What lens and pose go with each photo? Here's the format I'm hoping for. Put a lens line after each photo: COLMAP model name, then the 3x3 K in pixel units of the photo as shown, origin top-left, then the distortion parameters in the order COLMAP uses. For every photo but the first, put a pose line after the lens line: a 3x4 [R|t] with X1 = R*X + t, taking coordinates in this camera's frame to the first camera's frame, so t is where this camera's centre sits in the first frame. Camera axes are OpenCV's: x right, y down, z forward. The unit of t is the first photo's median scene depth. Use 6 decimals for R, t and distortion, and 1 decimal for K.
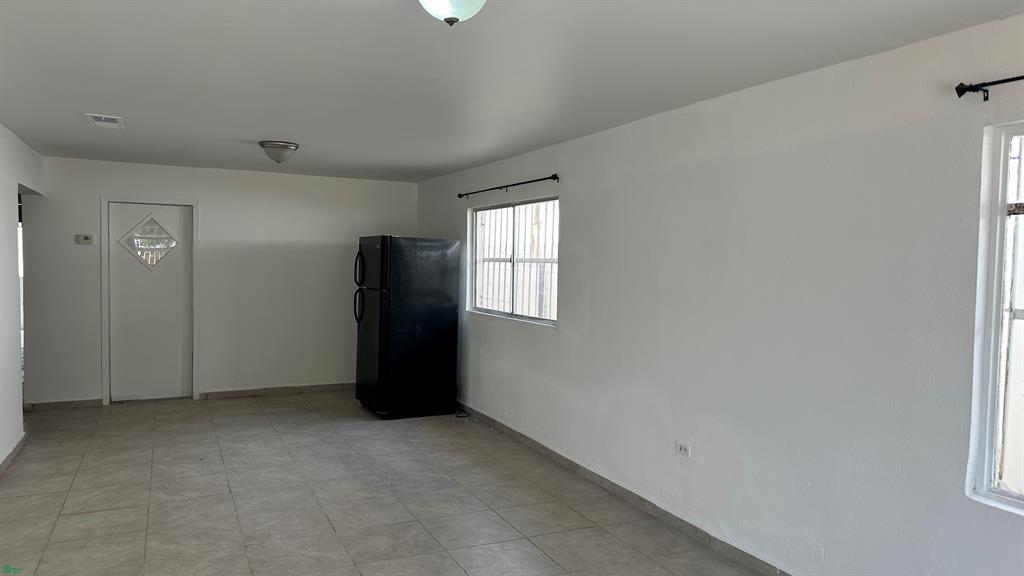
lens RADIAL K [[716.1, 0, 512.0], [0, 716.1, 288.0], [0, 0, 1]] dist [0.115817, -0.232389]
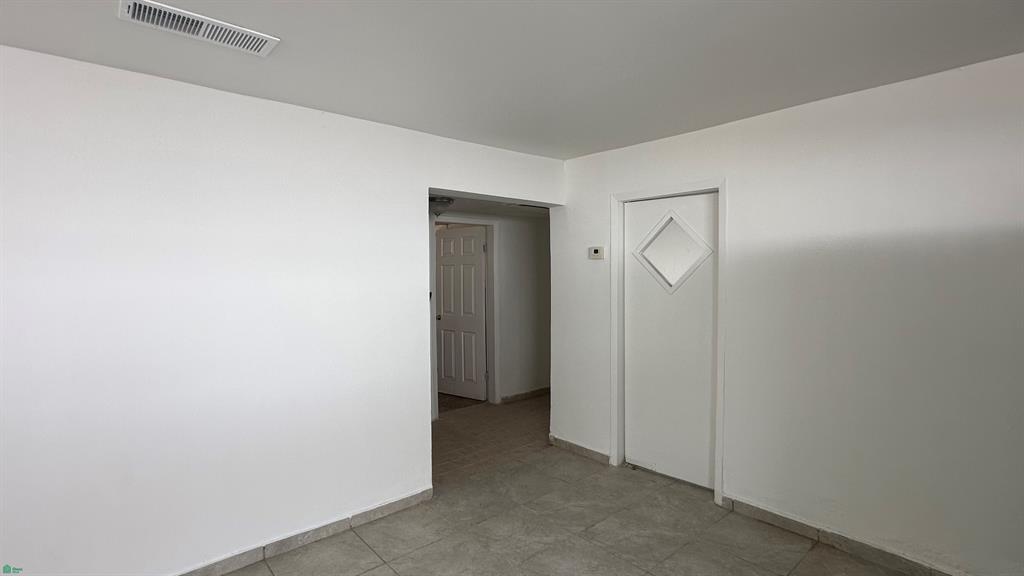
lens RADIAL K [[475.7, 0, 512.0], [0, 475.7, 288.0], [0, 0, 1]] dist [0.000844, 0.000136]
pose [[0.263380, 0.007213, -0.964665, -0.097044], [-0.027225, 0.999629, 0.000041, -0.024594], [0.964308, 0.026252, 0.263478, 0.741682]]
